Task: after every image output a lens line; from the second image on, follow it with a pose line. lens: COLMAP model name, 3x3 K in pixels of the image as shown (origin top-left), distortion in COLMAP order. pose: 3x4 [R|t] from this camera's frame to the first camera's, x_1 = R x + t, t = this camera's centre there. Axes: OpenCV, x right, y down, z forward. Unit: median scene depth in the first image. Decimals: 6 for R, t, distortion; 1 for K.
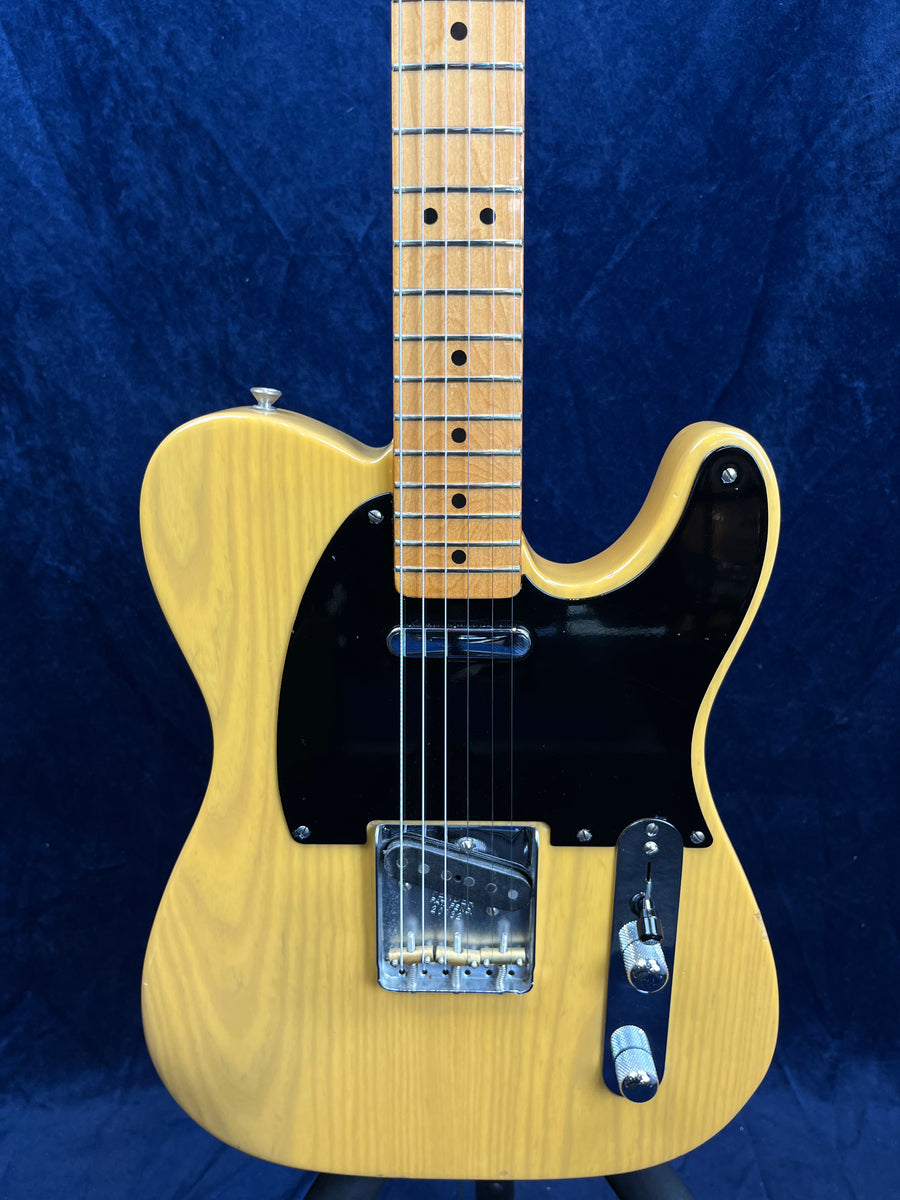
lens RADIAL K [[928.4, 0, 452.1], [0, 928.4, 610.0], [0, 0, 1]] dist [0.059164, -0.101344]
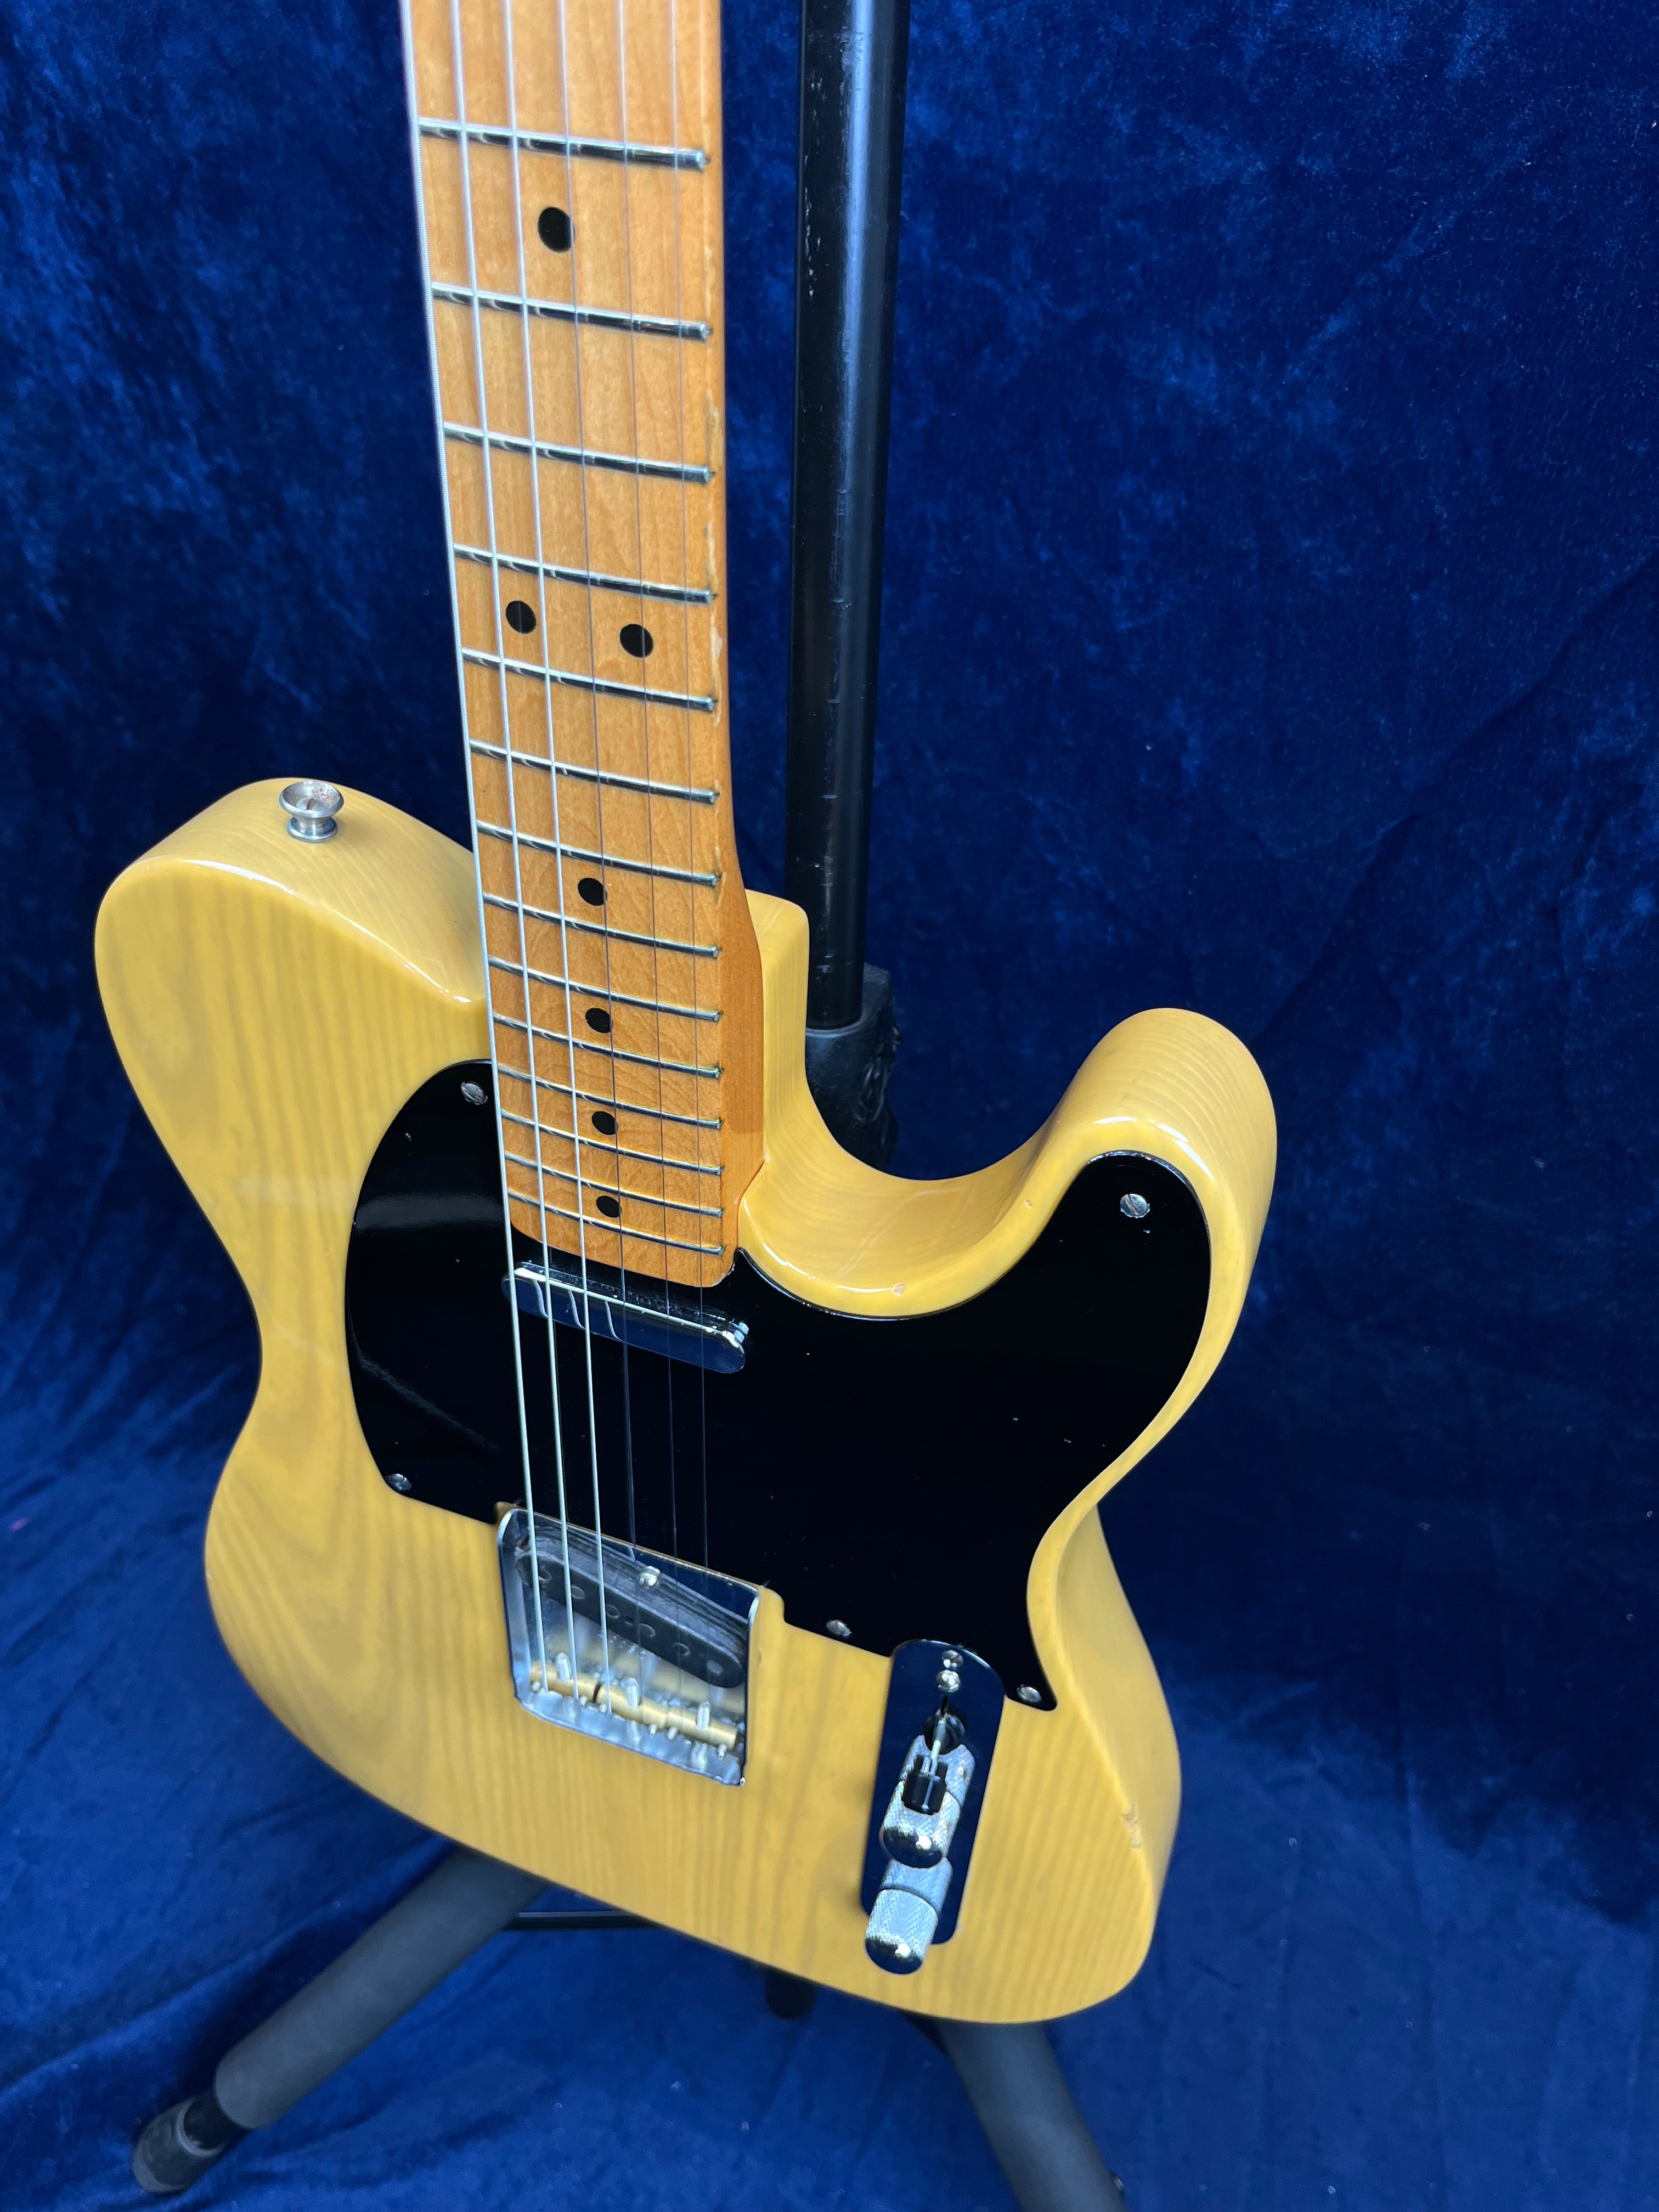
lens RADIAL K [[1711.3, 0, 849.5], [0, 1711.3, 1132.0], [0, 0, 1]] dist [0.059164, -0.101344]
pose [[0.948017, 0.235675, -0.213826, 0.195181], [-0.135198, 0.906577, 0.399799, -0.293757], [0.288072, -0.350107, 0.891313, 0.112496]]
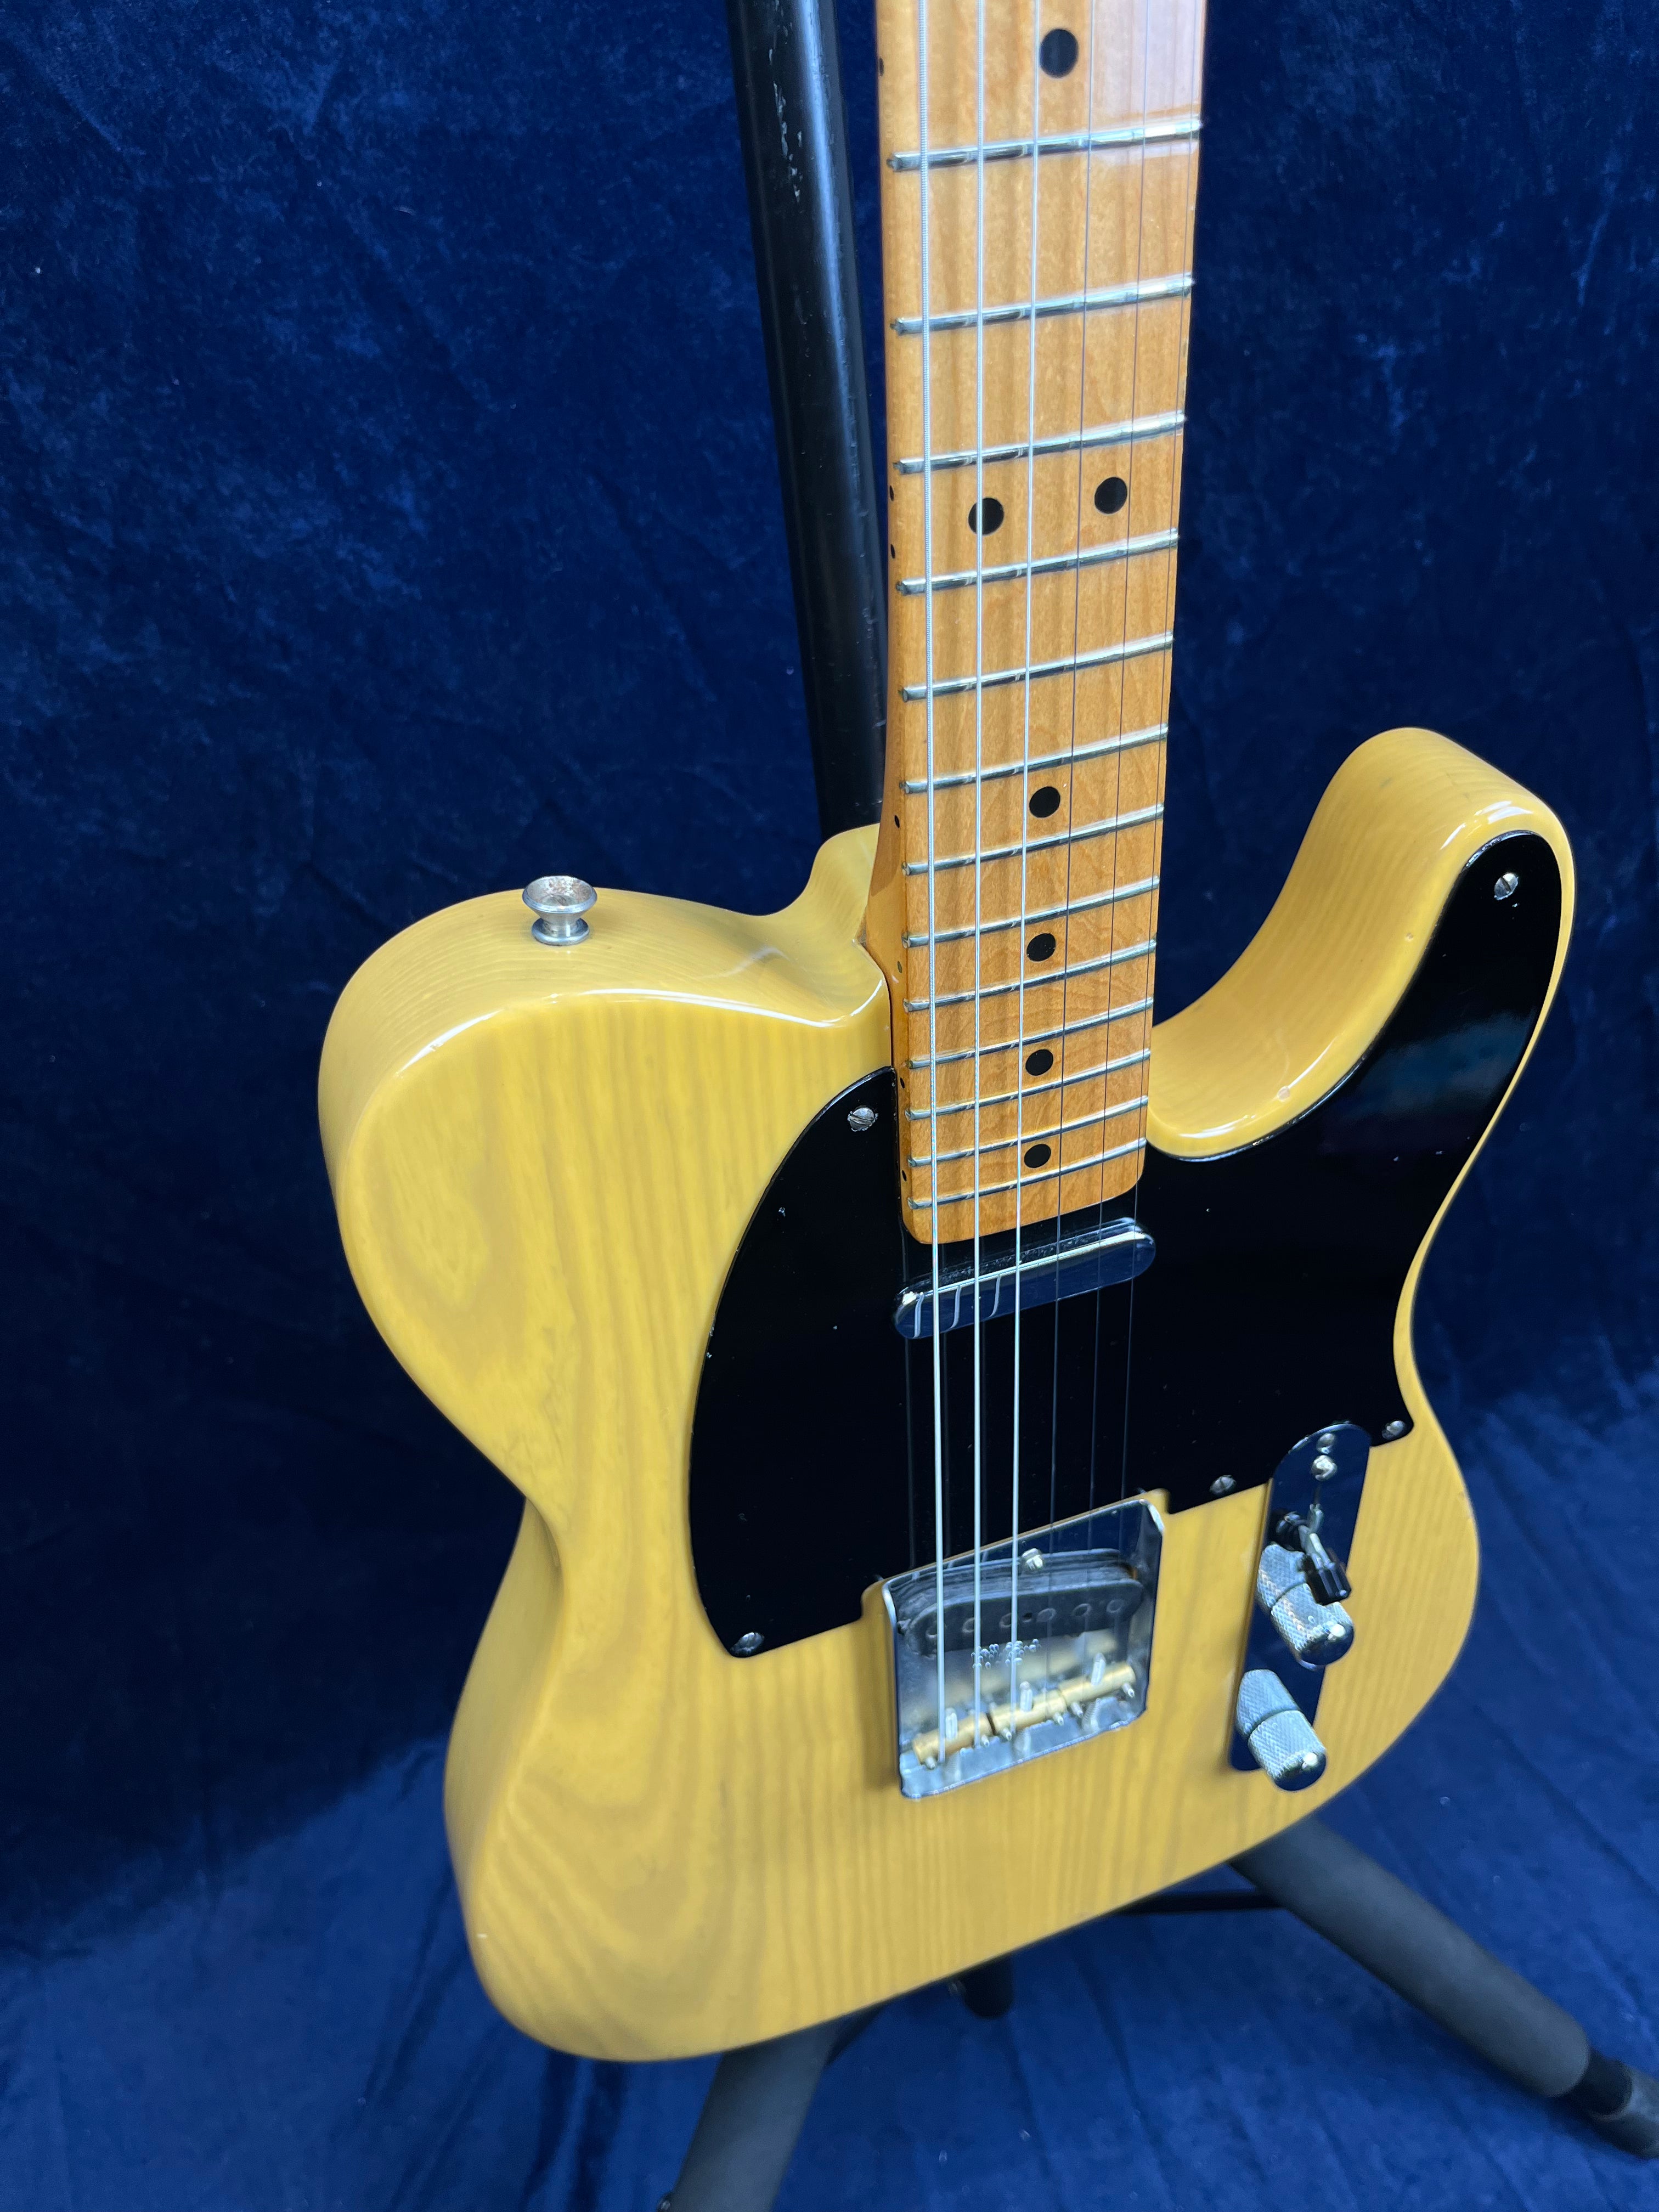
lens RADIAL K [[1711.3, 0, 849.4], [0, 1711.3, 1130.1], [0, 0, 1]] dist [0.059164, -0.101344]
pose [[0.931249, -0.256162, 0.259147, -0.186113], [0.147621, 0.915436, 0.374412, -0.248888], [-0.333143, -0.310415, 0.890313, 0.134910]]
